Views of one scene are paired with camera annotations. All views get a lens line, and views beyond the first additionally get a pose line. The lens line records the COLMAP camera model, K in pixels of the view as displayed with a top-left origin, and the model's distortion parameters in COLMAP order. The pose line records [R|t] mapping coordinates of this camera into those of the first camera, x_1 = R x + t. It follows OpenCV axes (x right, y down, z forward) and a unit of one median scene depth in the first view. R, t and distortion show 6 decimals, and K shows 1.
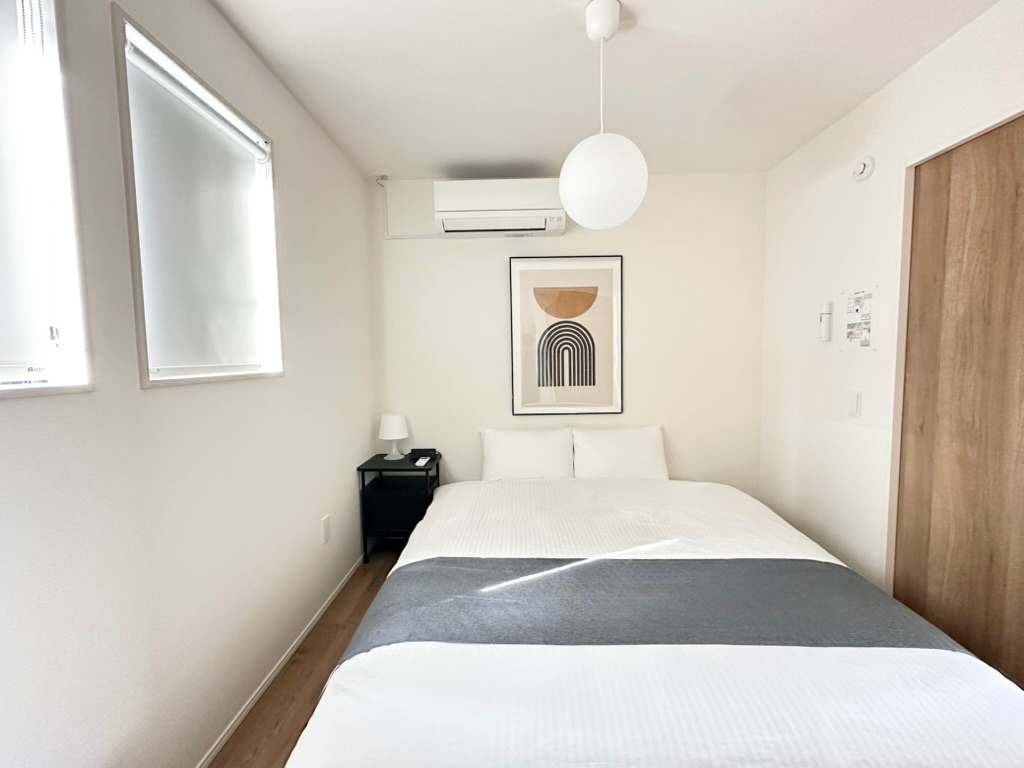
lens RADIAL K [[408.7, 0, 512.0], [0, 408.7, 384.0], [0, 0, 1]] dist [-0.001370, -0.000151]
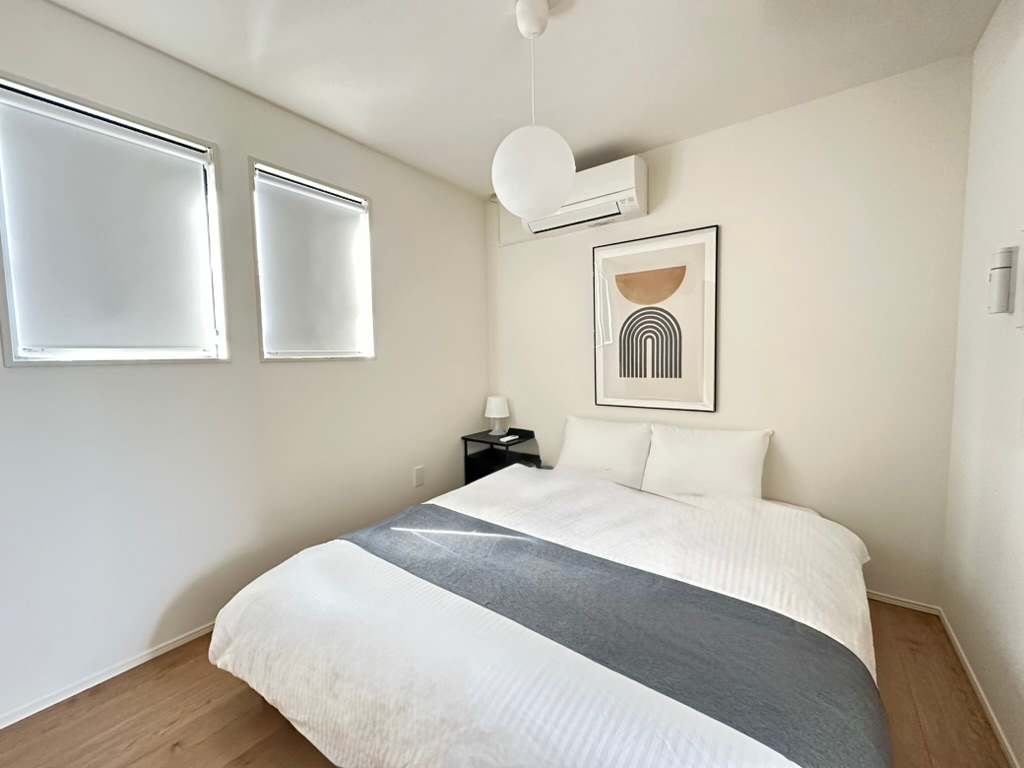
lens RADIAL K [[407.7, 0, 512.5], [0, 407.7, 382.1], [0, 0, 1]] dist [0.000708, 0.000202]
pose [[0.814563, 0.040128, -0.578686, 0.424434], [-0.036558, 0.999173, 0.017826, 0.010190], [0.578923, 0.006635, 0.815356, 0.069335]]
